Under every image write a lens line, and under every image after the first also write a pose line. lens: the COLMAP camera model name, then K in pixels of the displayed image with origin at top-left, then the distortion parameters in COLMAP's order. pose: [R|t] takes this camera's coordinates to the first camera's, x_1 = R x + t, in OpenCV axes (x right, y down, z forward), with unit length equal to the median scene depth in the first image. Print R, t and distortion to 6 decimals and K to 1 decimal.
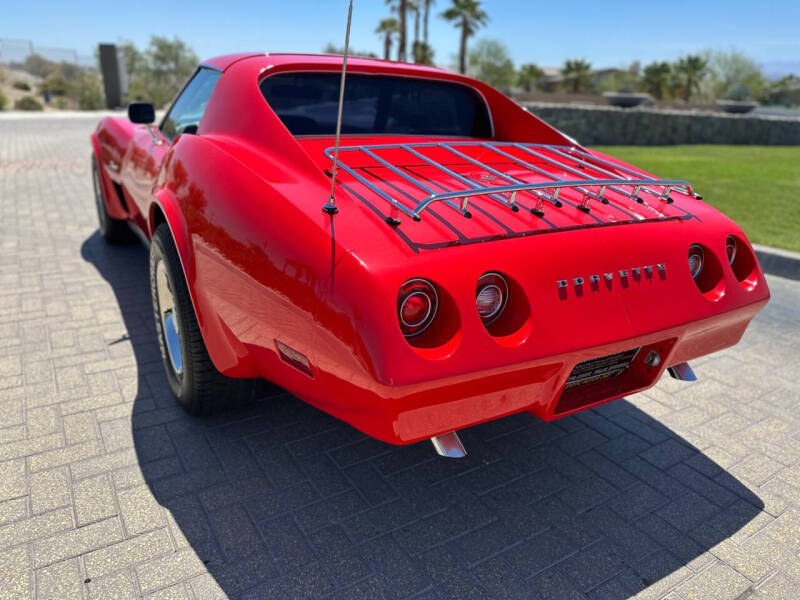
lens RADIAL K [[560.3, 0, 402.1], [0, 560.3, 320.3], [0, 0, 1]] dist [0.017940, -0.030251]
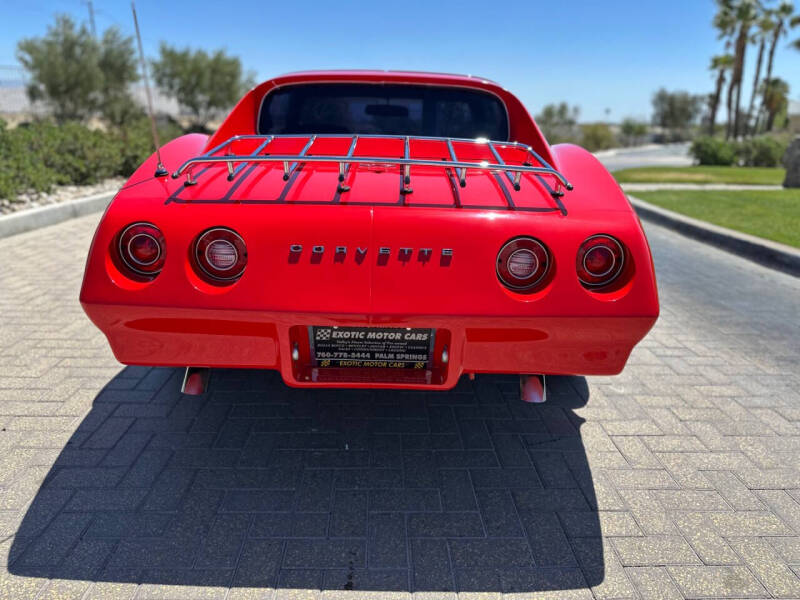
lens RADIAL K [[560.3, 0, 402.1], [0, 560.3, 320.3], [0, 0, 1]] dist [0.017940, -0.030251]
pose [[0.860695, 0.136175, -0.490572, 0.621777], [-0.172371, 0.984602, -0.029109, 0.038259], [0.479054, 0.109615, 0.870914, 0.140475]]
